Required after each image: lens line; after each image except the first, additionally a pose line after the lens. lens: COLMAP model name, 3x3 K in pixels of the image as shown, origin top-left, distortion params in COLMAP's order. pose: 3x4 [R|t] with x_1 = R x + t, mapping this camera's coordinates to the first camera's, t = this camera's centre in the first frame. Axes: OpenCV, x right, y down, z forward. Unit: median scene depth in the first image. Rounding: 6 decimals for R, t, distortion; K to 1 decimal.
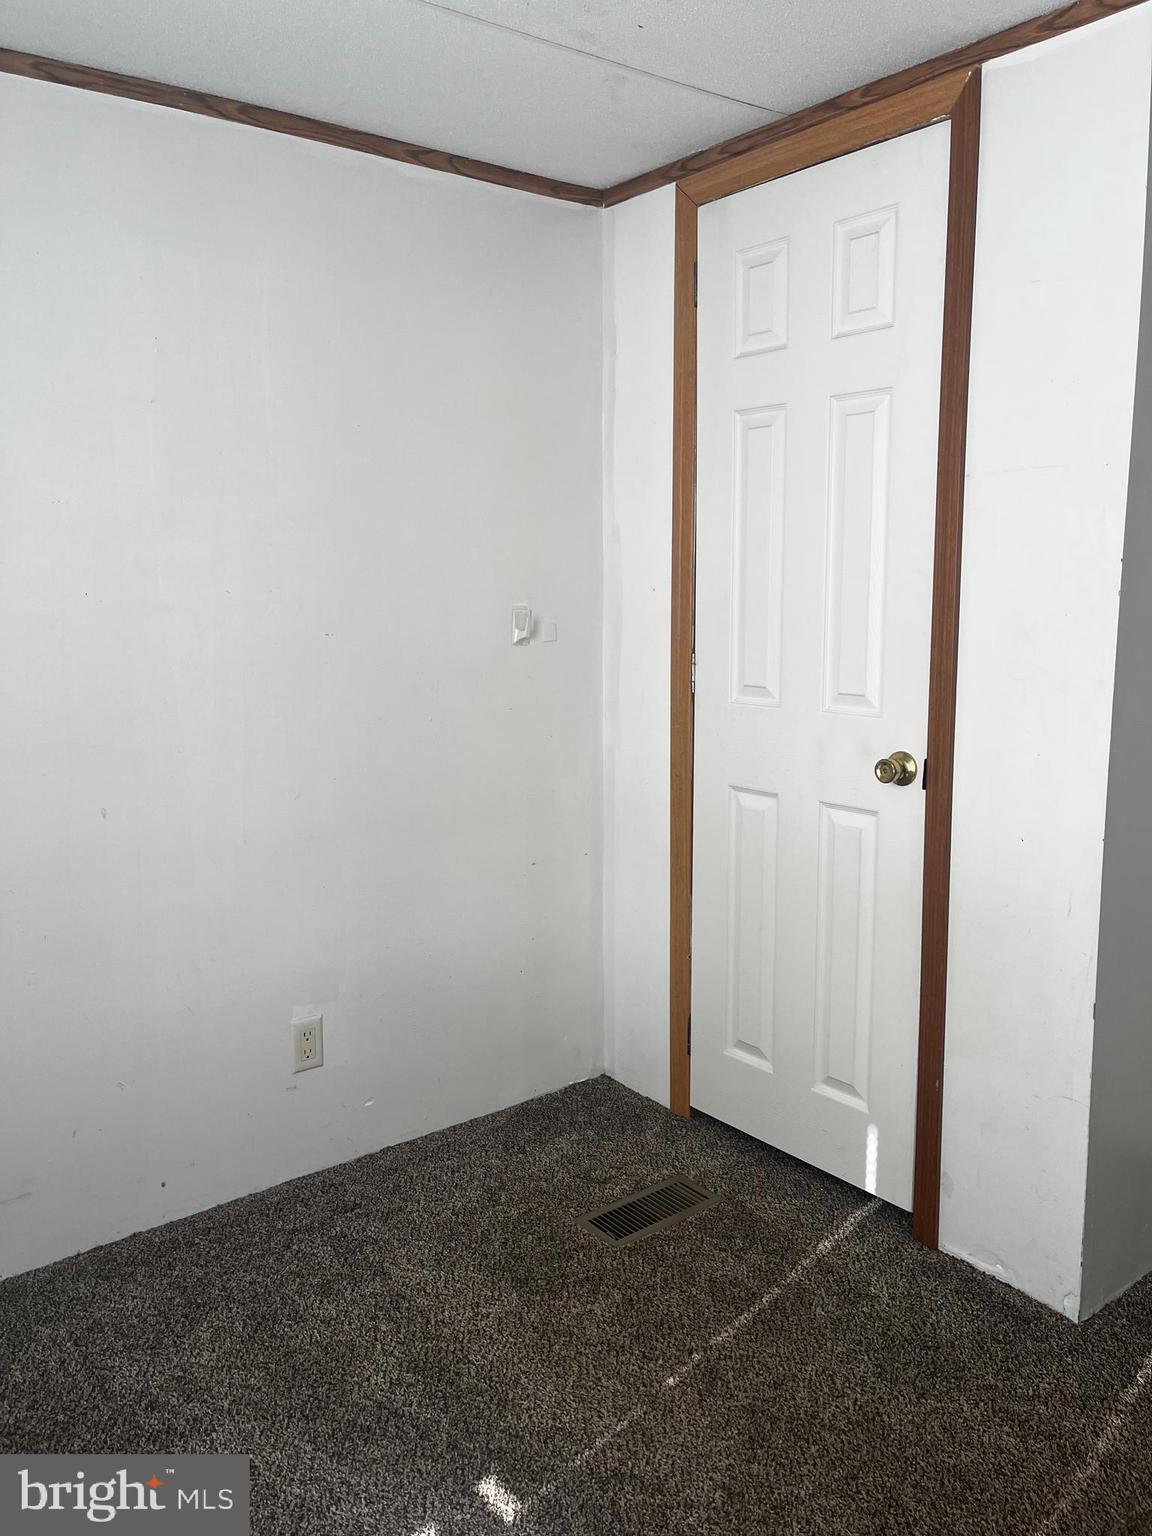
lens RADIAL K [[1166.8, 0, 552.7], [0, 1166.8, 762.5], [0, 0, 1]] dist [0.045032, -0.084550]
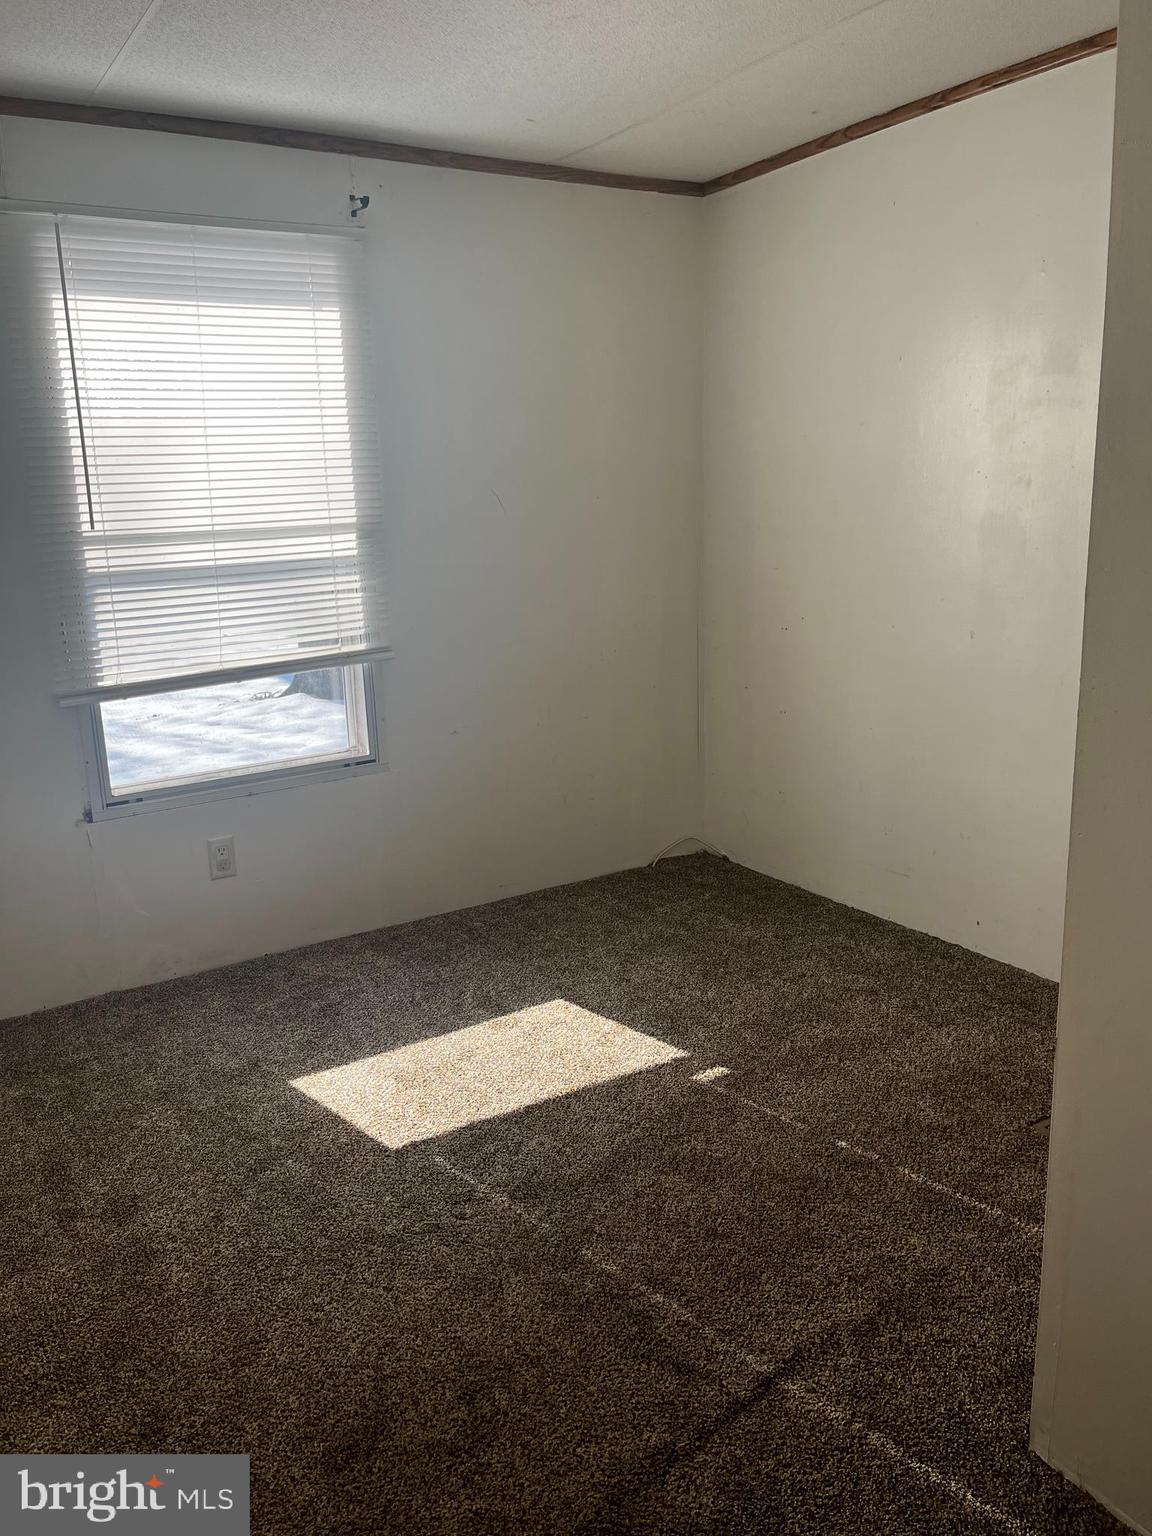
lens RADIAL K [[1166.8, 0, 552.7], [0, 1166.8, 762.5], [0, 0, 1]] dist [0.045032, -0.084550]
pose [[-0.101988, 0.234648, -0.966716, 1.232489], [-0.128413, 0.960547, 0.246698, -0.098788], [0.986463, 0.149299, -0.067832, 0.769287]]
